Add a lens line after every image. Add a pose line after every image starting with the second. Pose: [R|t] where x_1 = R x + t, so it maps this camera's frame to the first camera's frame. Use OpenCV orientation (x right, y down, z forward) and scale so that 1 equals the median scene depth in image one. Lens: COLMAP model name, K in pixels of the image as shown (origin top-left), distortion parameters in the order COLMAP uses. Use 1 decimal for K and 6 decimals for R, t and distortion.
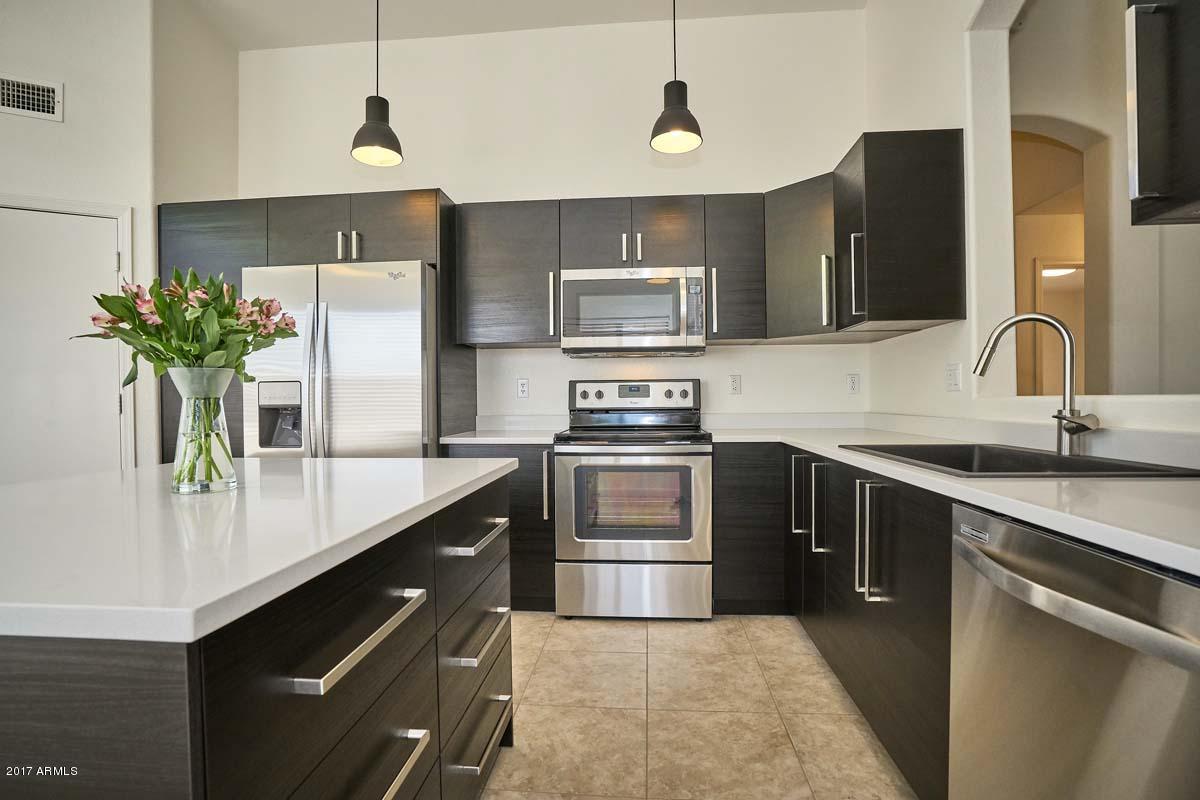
lens RADIAL K [[602.1, 0, 600.0], [0, 602.1, 400.0], [0, 0, 1]] dist [-0.000124, 0.000275]
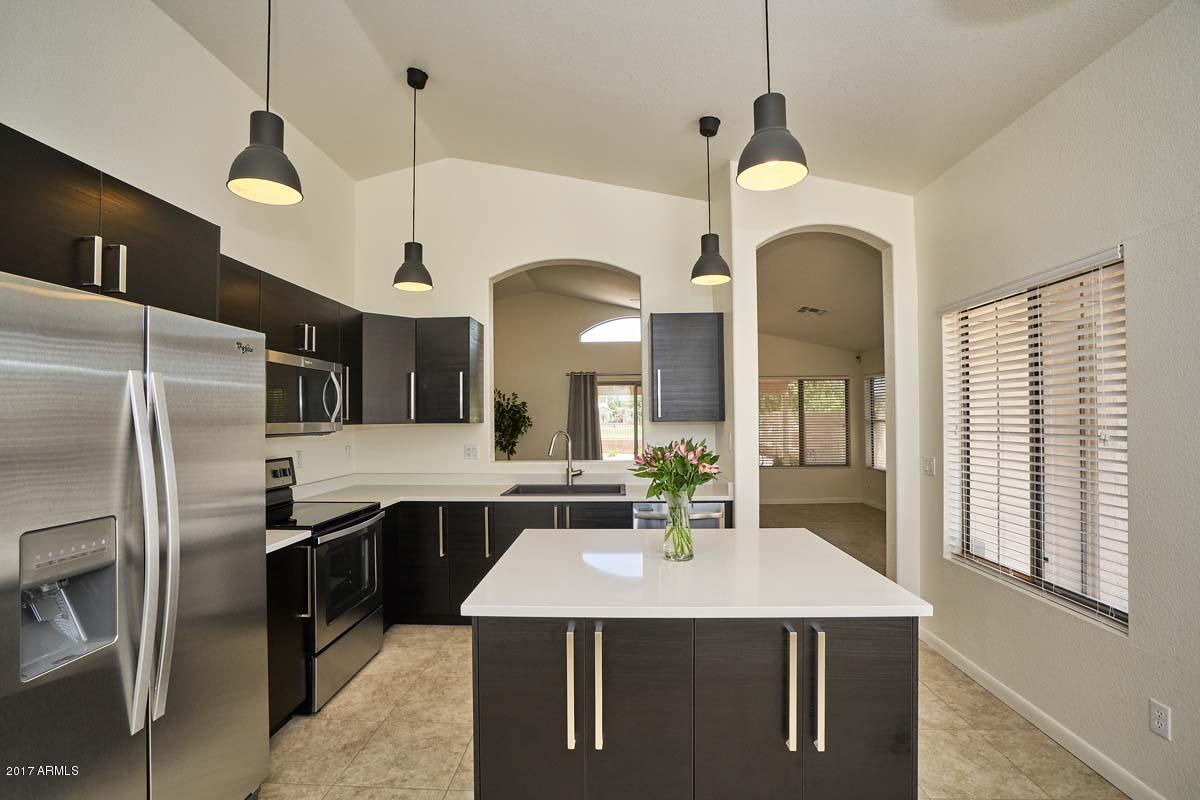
lens RADIAL K [[563.6, 0, 601.2], [0, 563.6, 413.1], [0, 0, 1]] dist [-0.000664, 0.000388]
pose [[-0.058615, 0.015229, 0.998165, -0.964466], [0.006858, 0.999866, -0.014852, -0.104859], [-0.998257, 0.005975, -0.058711, 0.558256]]
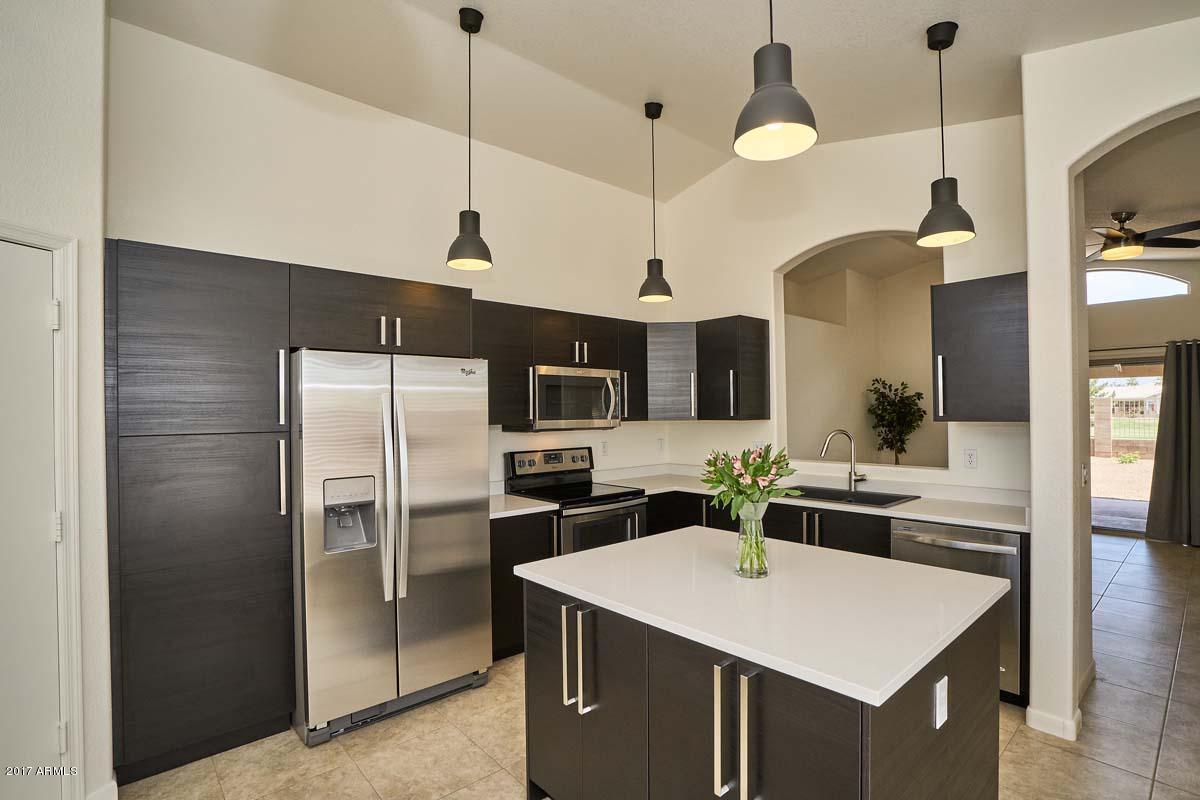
lens RADIAL K [[585.7, 0, 600.0], [0, 585.7, 400.0], [0, 0, 1]] dist [-0.004351, -0.000582]
pose [[0.672199, 0.015602, 0.740206, -0.876899], [0.006204, 0.999624, -0.026705, -0.115160], [-0.740345, 0.022543, 0.671849, 0.110852]]
